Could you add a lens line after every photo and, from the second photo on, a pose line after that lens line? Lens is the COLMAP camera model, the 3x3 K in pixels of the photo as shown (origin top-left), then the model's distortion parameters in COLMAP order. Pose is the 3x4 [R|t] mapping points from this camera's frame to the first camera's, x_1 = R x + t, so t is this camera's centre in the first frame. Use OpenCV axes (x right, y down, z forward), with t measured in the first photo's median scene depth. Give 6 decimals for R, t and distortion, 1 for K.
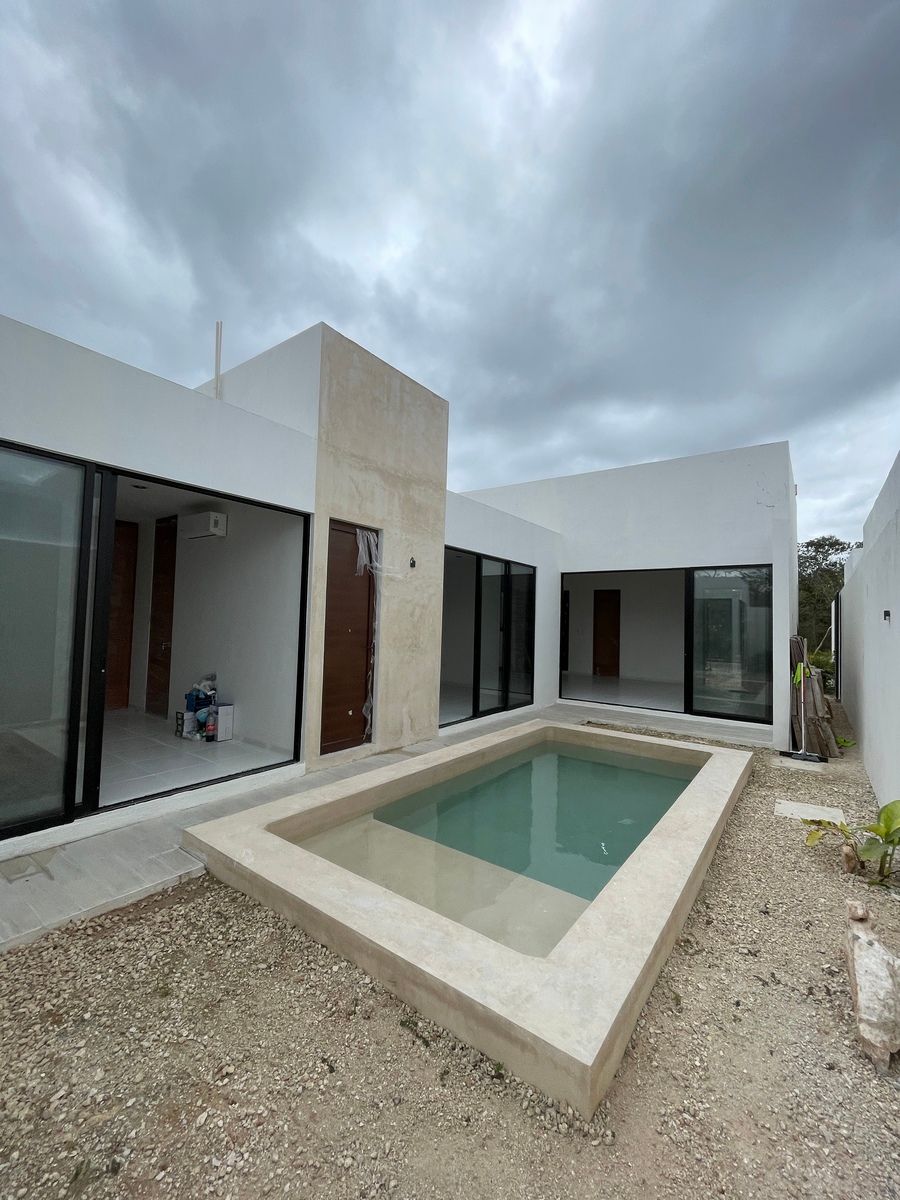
lens RADIAL K [[486.3, 0, 448.5], [0, 486.3, 601.3], [0, 0, 1]] dist [-0.002412, -0.000147]
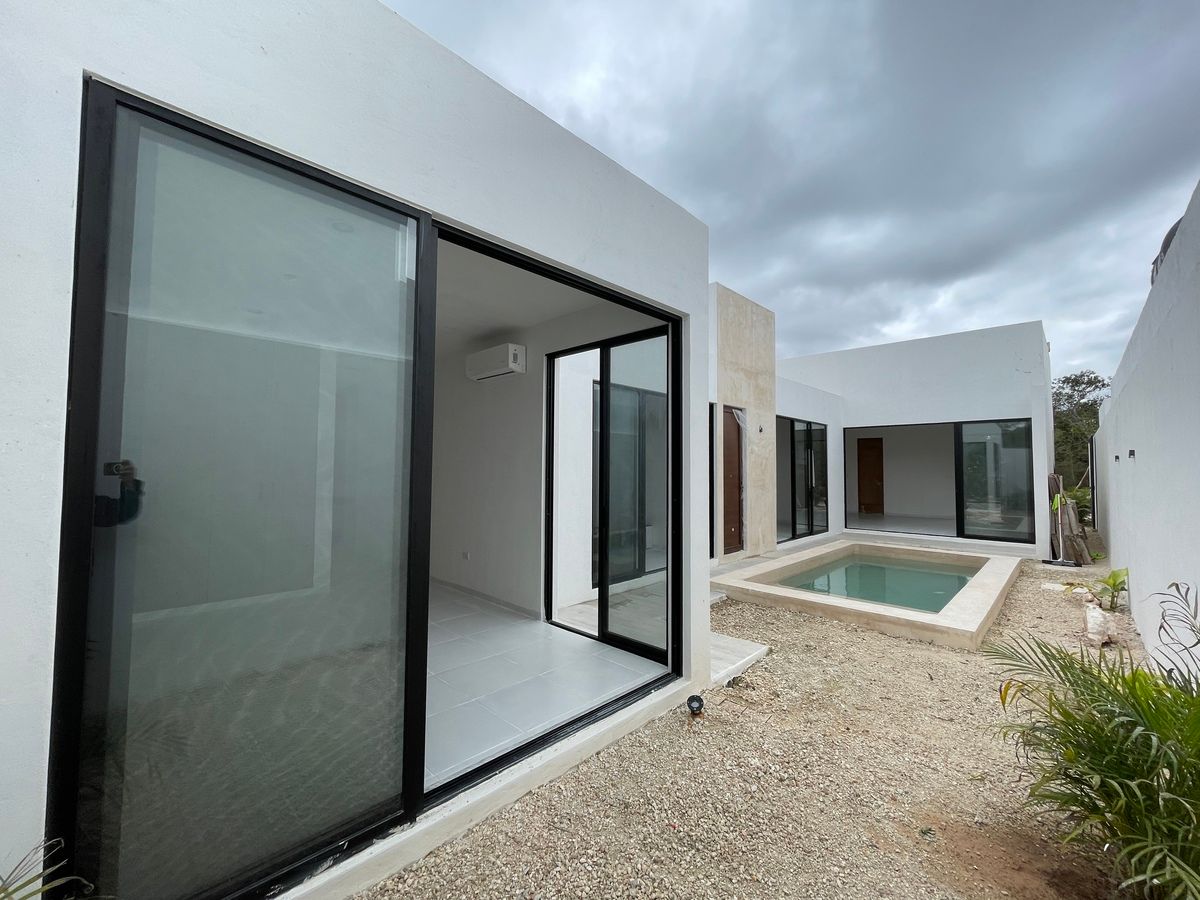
lens RADIAL K [[486.3, 0, 602.3], [0, 486.3, 447.5], [0, 0, 1]] dist [-0.002412, -0.000147]
pose [[0.991752, -0.027072, -0.125282, -0.337063], [0.026715, 0.999633, -0.004530, -0.027700], [0.125359, 0.001146, 0.992111, -0.468792]]
